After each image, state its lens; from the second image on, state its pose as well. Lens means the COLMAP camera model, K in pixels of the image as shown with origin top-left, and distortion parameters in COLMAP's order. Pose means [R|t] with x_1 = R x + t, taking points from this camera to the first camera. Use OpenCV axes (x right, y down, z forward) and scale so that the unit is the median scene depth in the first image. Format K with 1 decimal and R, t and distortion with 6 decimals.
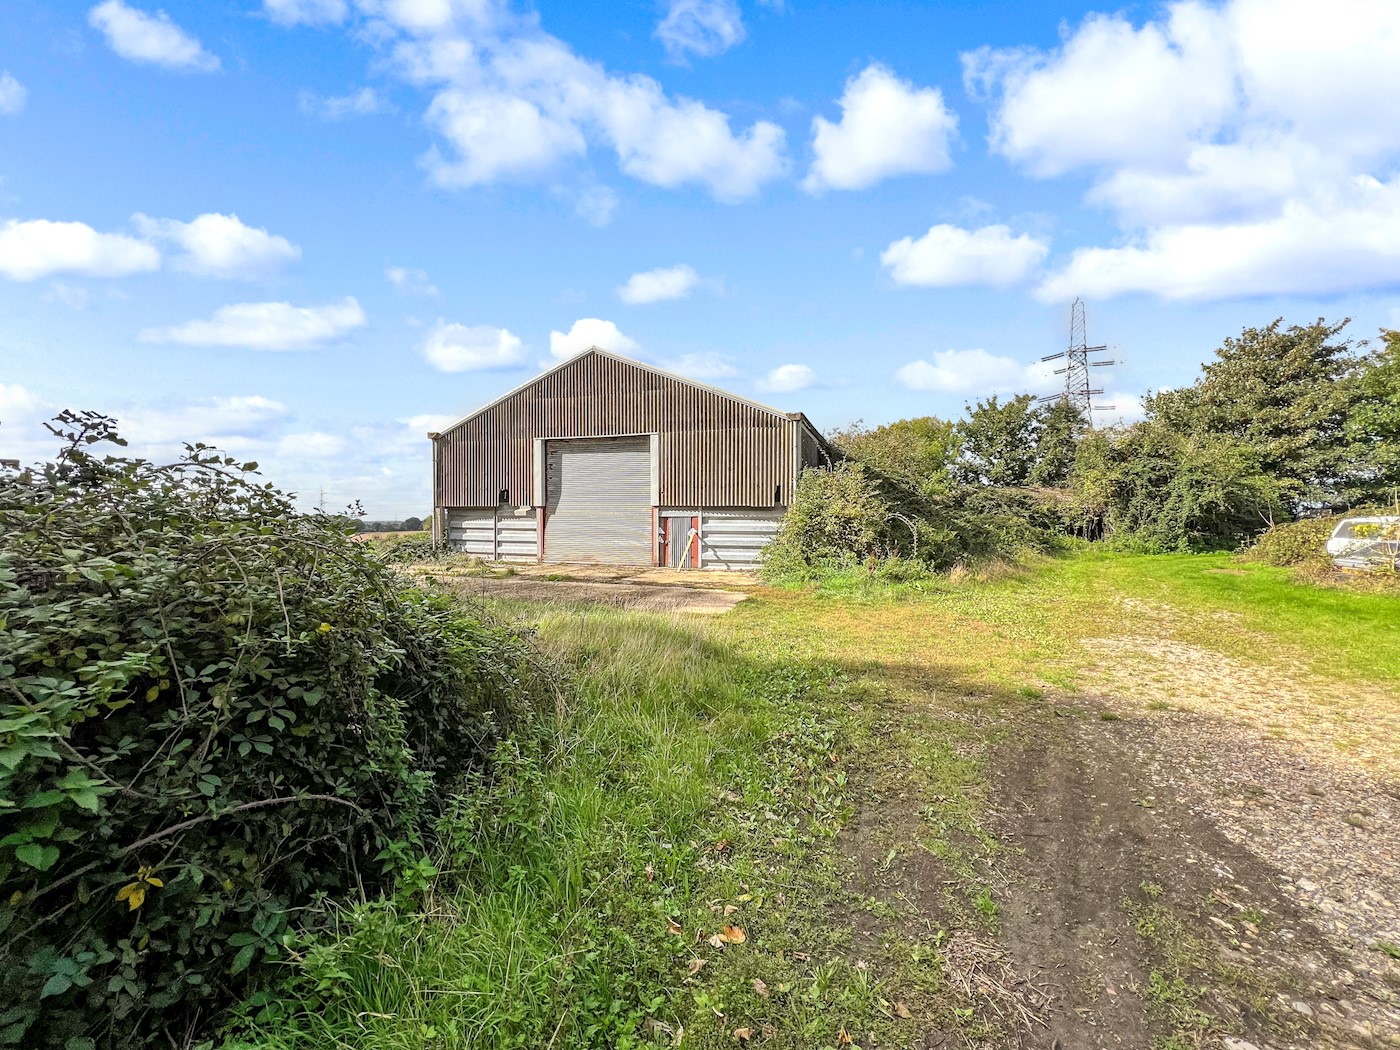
lens RADIAL K [[556.5, 0, 696.8], [0, 556.5, 521.2], [0, 0, 1]] dist [0.001323, -0.000420]
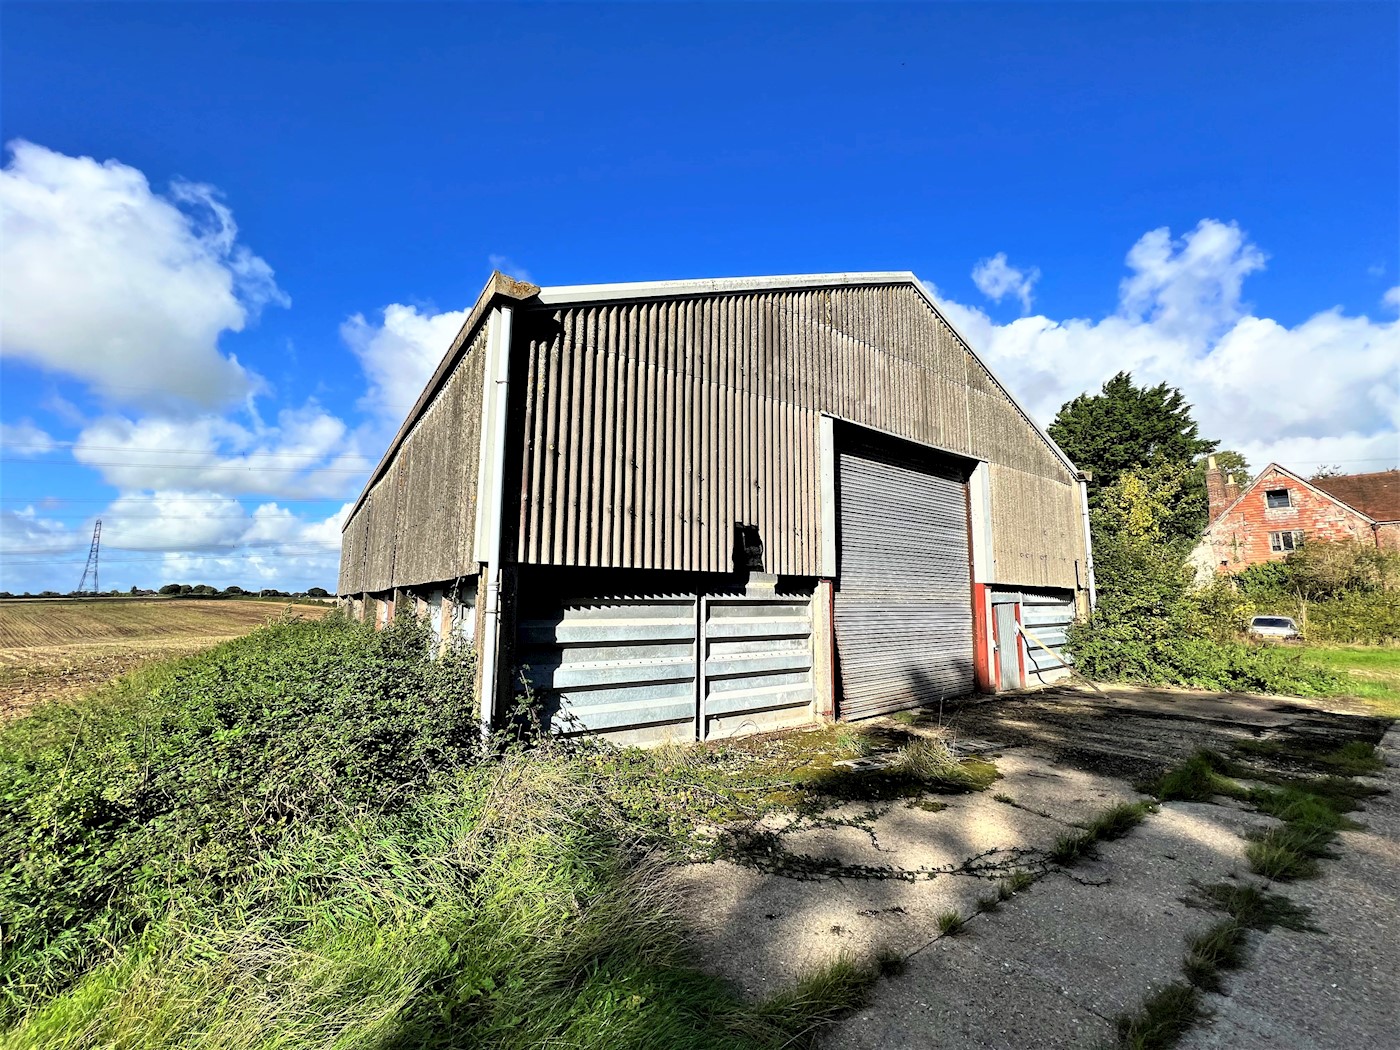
lens RADIAL K [[556.5, 0, 678.5], [0, 556.5, 529.1], [0, 0, 1]] dist [0.001323, -0.000420]
pose [[0.583224, 0.103868, 0.805644, -0.818898], [0.007007, 0.991111, -0.132851, -0.010527], [-0.812282, 0.083127, 0.577312, 1.031539]]
